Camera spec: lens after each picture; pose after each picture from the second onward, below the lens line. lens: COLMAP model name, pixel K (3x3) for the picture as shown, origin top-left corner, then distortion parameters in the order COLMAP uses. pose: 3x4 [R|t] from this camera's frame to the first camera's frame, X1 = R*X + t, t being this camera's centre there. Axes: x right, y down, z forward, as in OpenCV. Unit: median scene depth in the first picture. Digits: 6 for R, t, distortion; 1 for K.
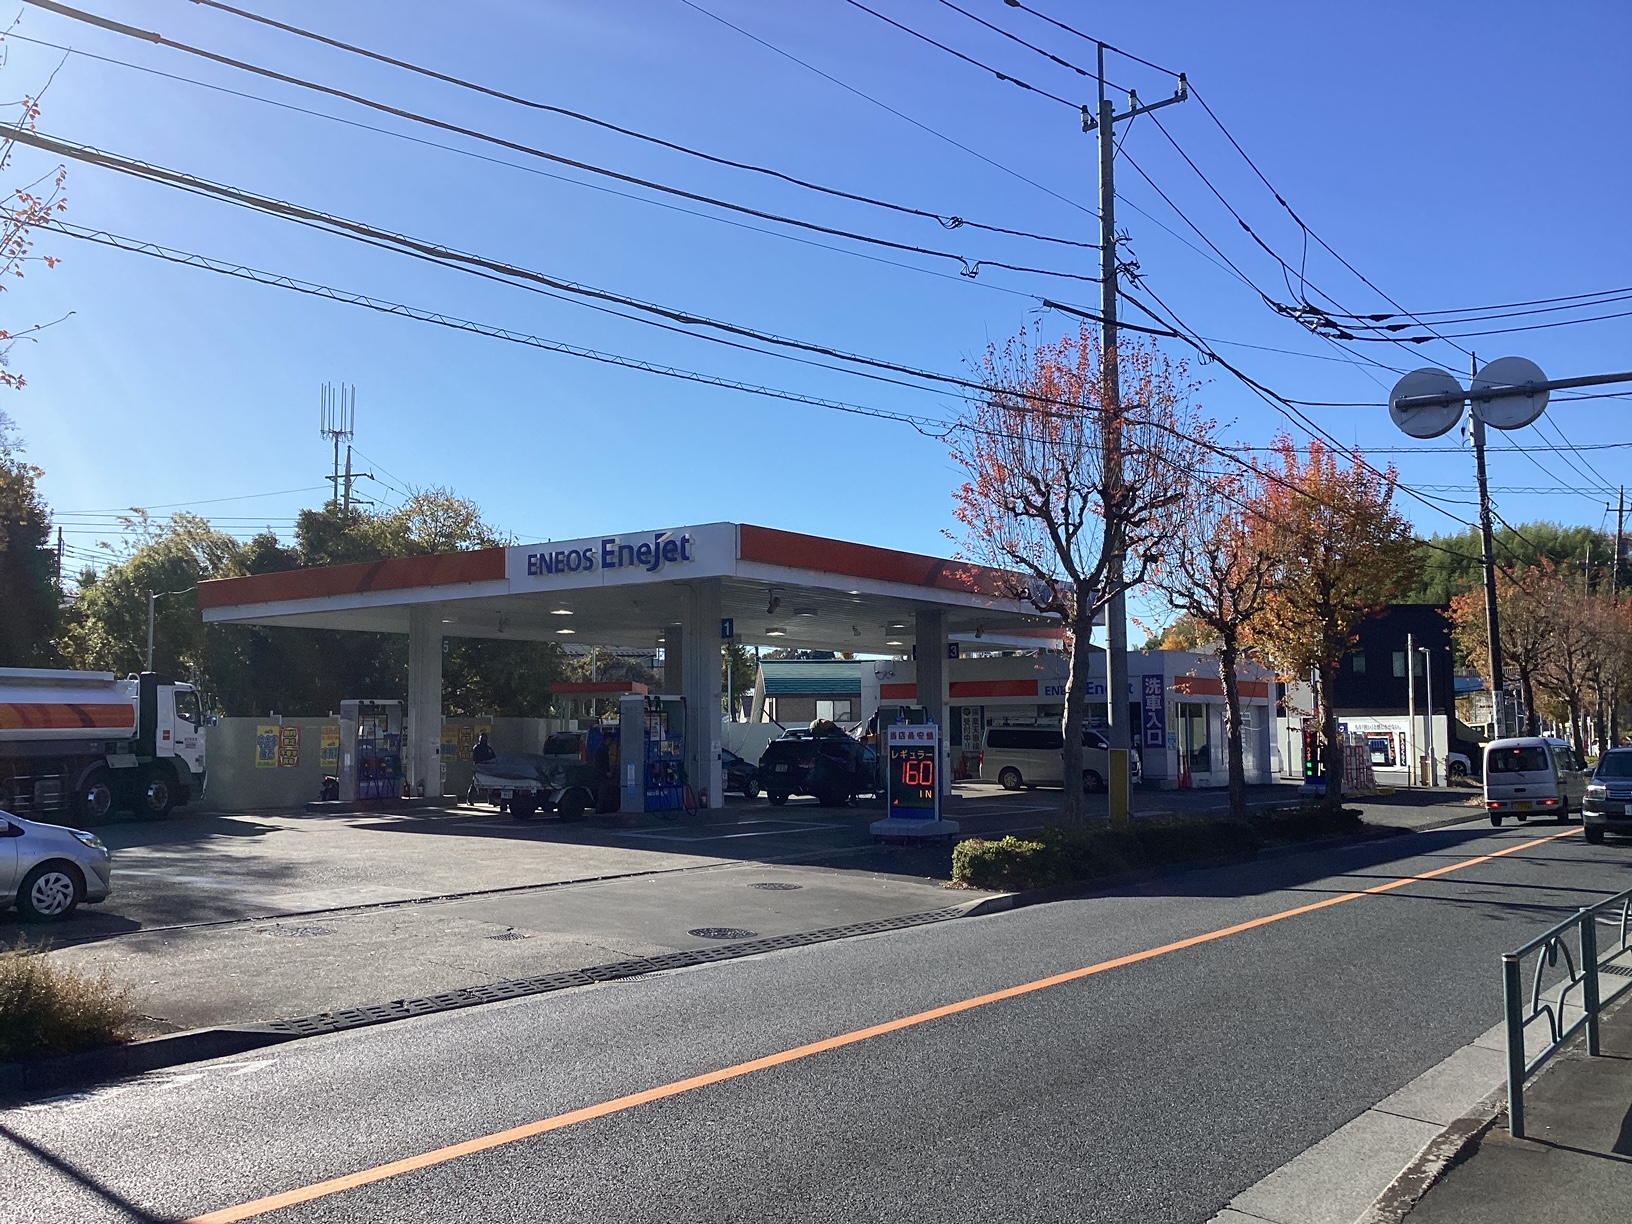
lens RADIAL K [[1495.6, 0, 816.0], [0, 1495.6, 612.0], [0, 0, 1]] dist [0.009097, 0.006209]
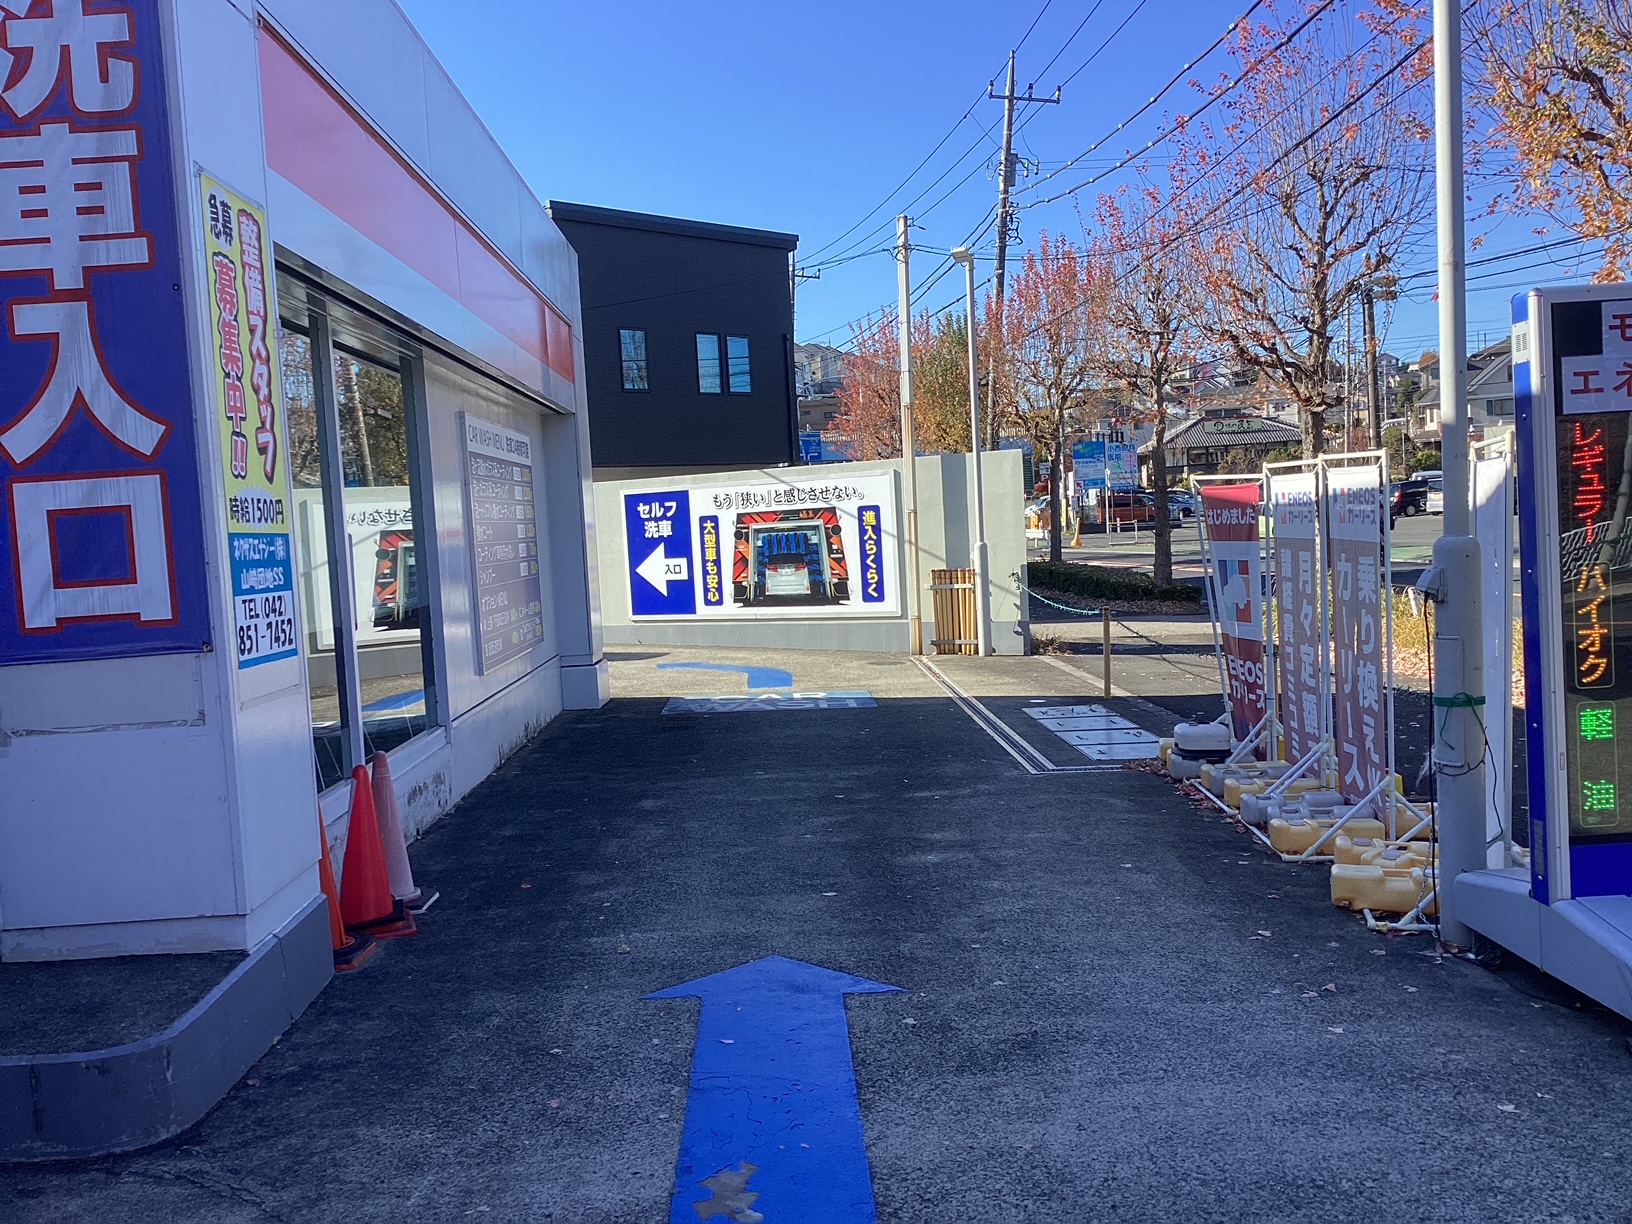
lens RADIAL K [[1495.6, 0, 816.0], [0, 1495.6, 612.0], [0, 0, 1]] dist [0.009097, 0.006209]
pose [[0.793342, -0.076104, 0.604000, 0.165603], [0.001042, 0.992323, 0.123665, 0.061130], [-0.608775, -0.097480, 0.787331, 0.724298]]
